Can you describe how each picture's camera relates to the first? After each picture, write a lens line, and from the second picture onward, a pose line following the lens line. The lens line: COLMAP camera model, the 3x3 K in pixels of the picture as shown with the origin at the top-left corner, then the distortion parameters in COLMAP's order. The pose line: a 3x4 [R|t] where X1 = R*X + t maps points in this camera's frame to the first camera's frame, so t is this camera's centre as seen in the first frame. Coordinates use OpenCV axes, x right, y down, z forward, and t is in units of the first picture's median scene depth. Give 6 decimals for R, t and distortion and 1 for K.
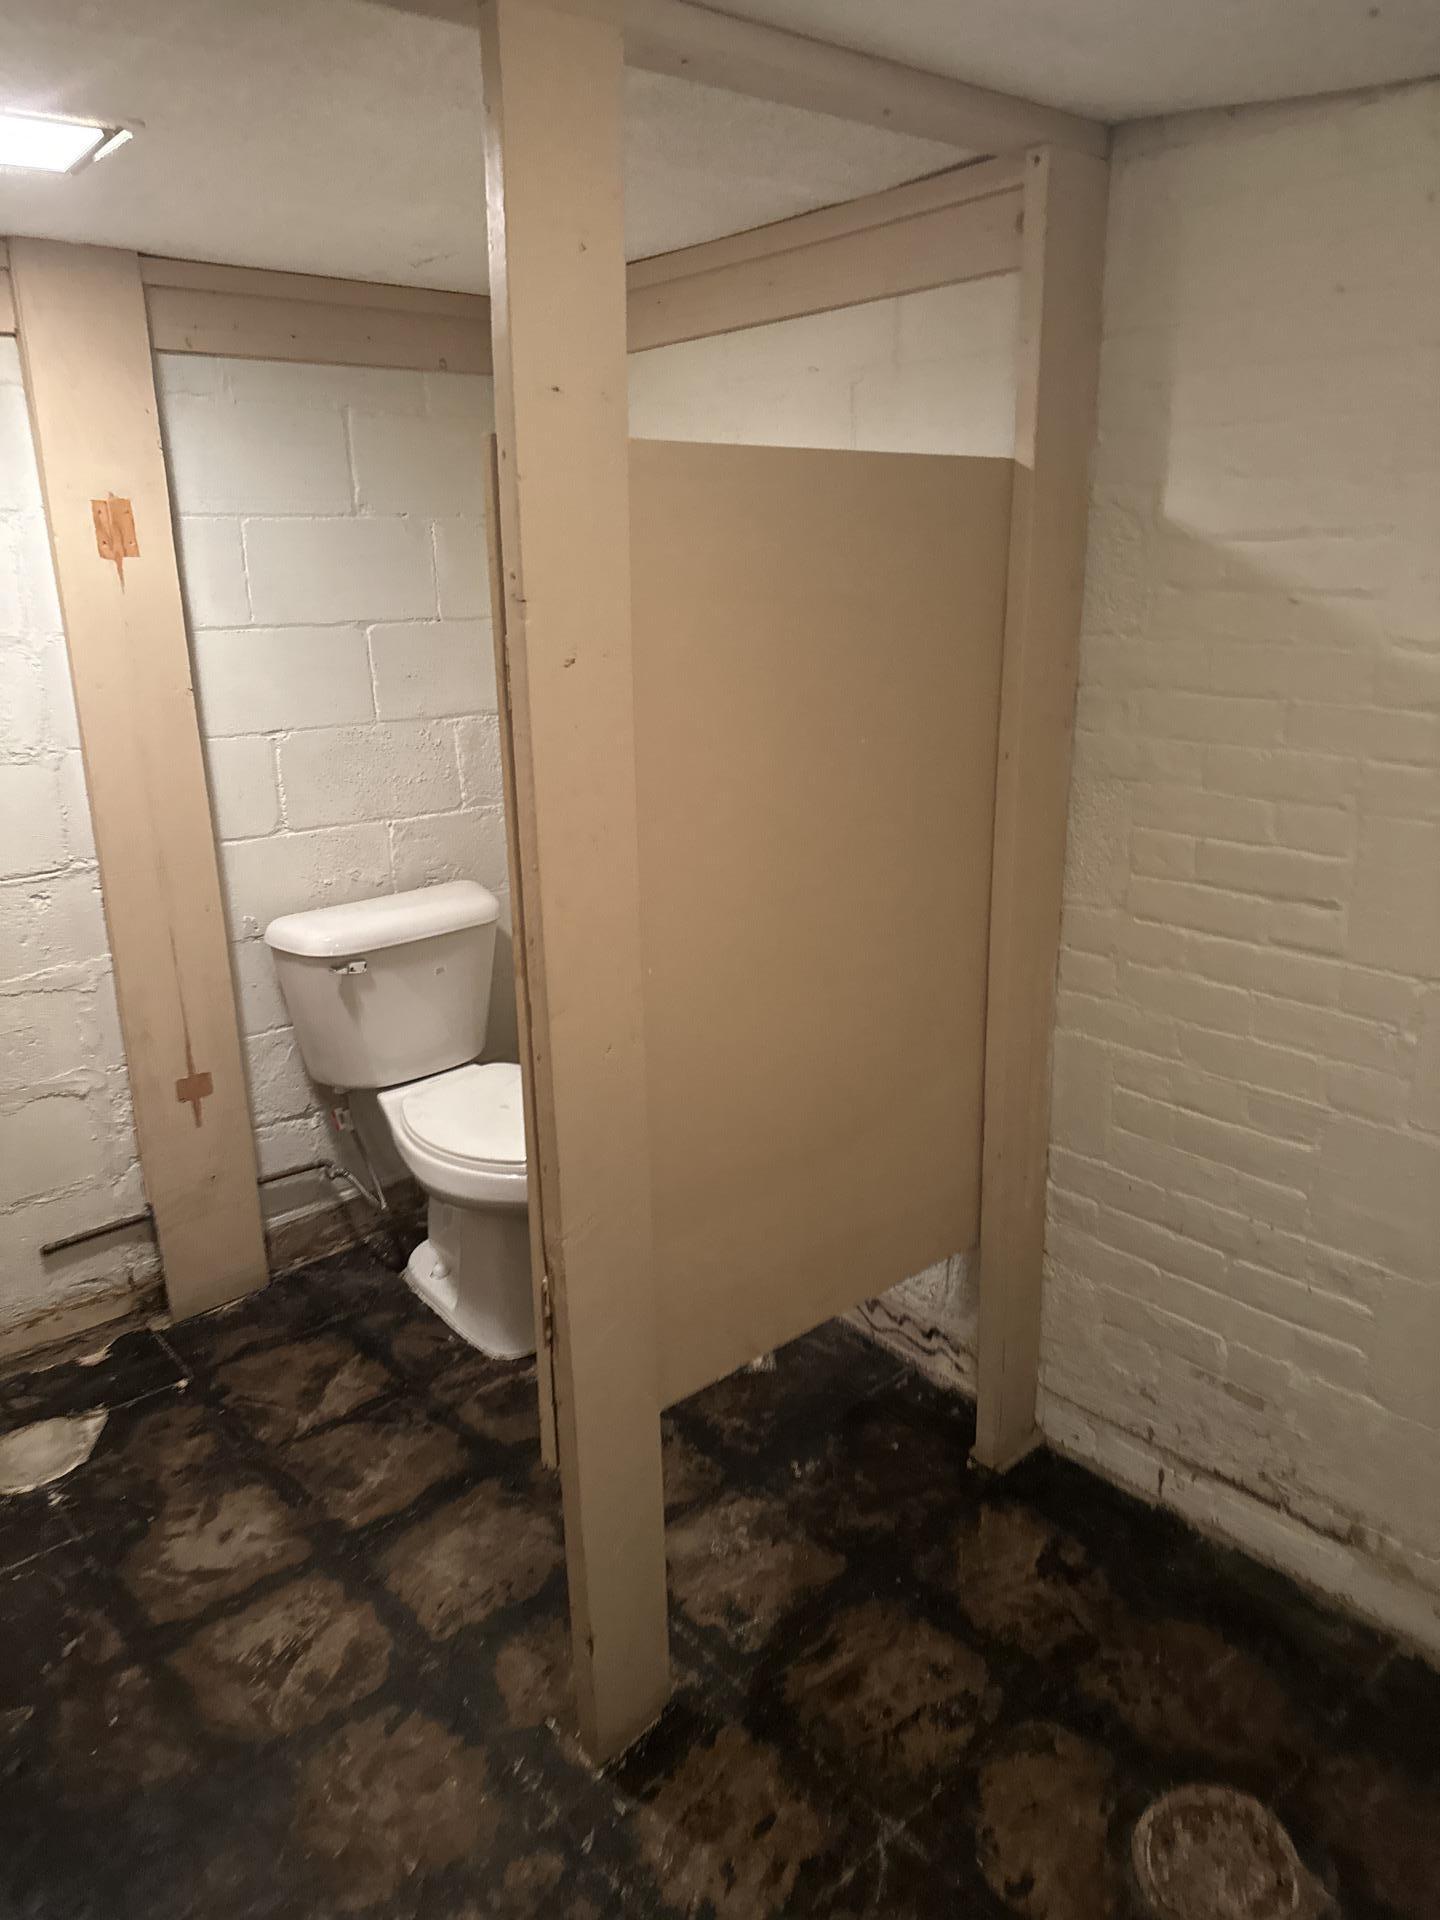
lens RADIAL K [[1349.1, 0, 716.8], [0, 1349.1, 961.4], [0, 0, 1]] dist [0.007566, -0.000606]
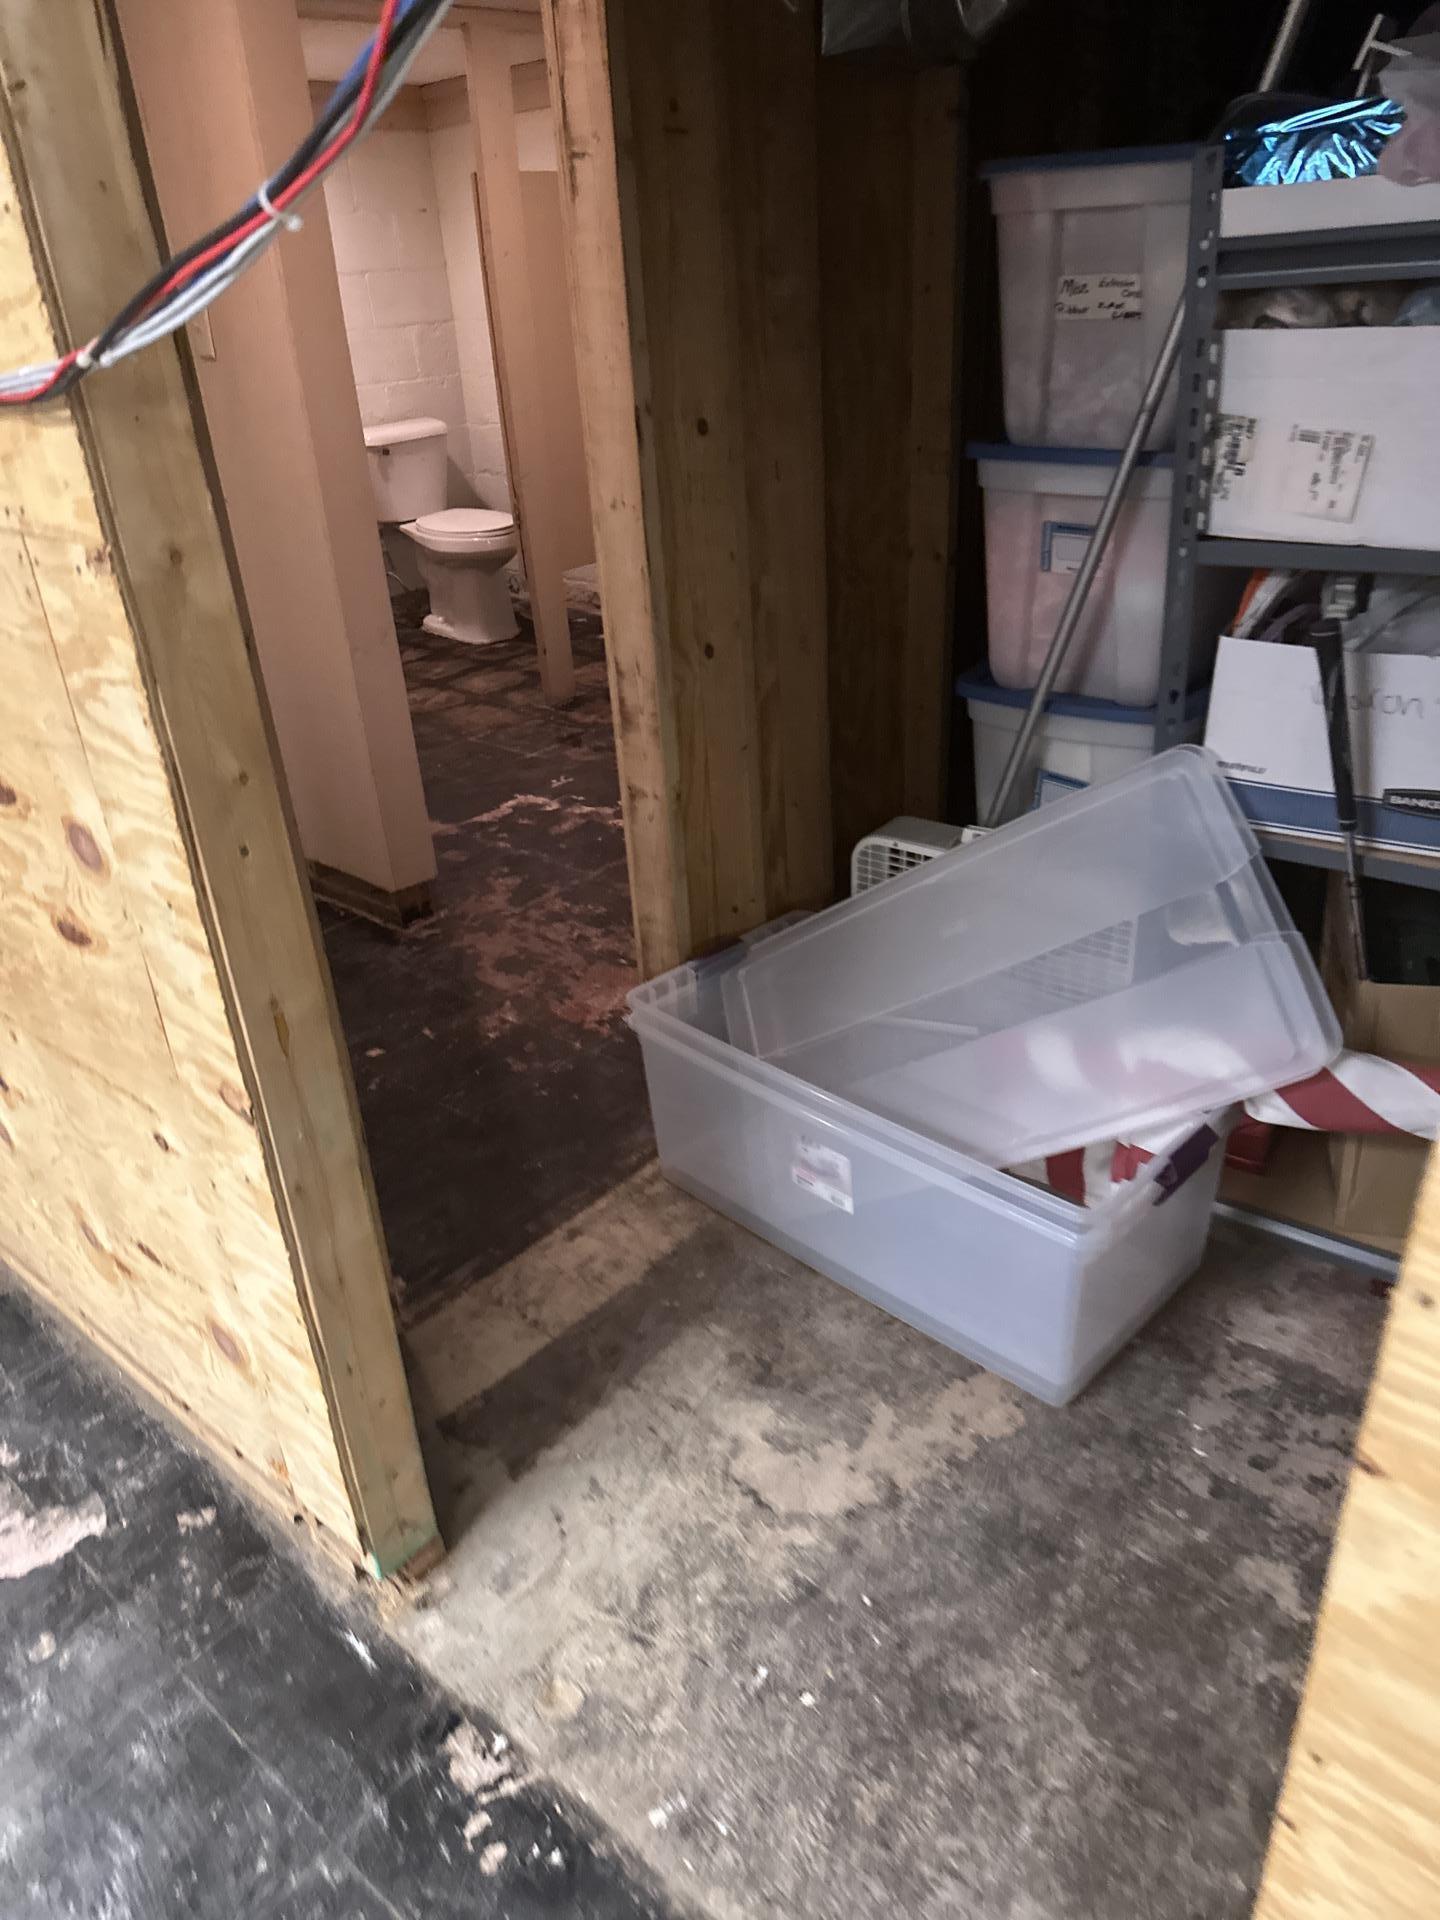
lens RADIAL K [[1349.1, 0, 723.5], [0, 1349.1, 959.4], [0, 0, 1]] dist [0.007566, -0.000606]
pose [[0.989090, -0.115988, 0.090811, -0.044296], [0.097841, 0.978113, 0.183636, 0.528274], [-0.110123, -0.172747, 0.978791, -1.467556]]
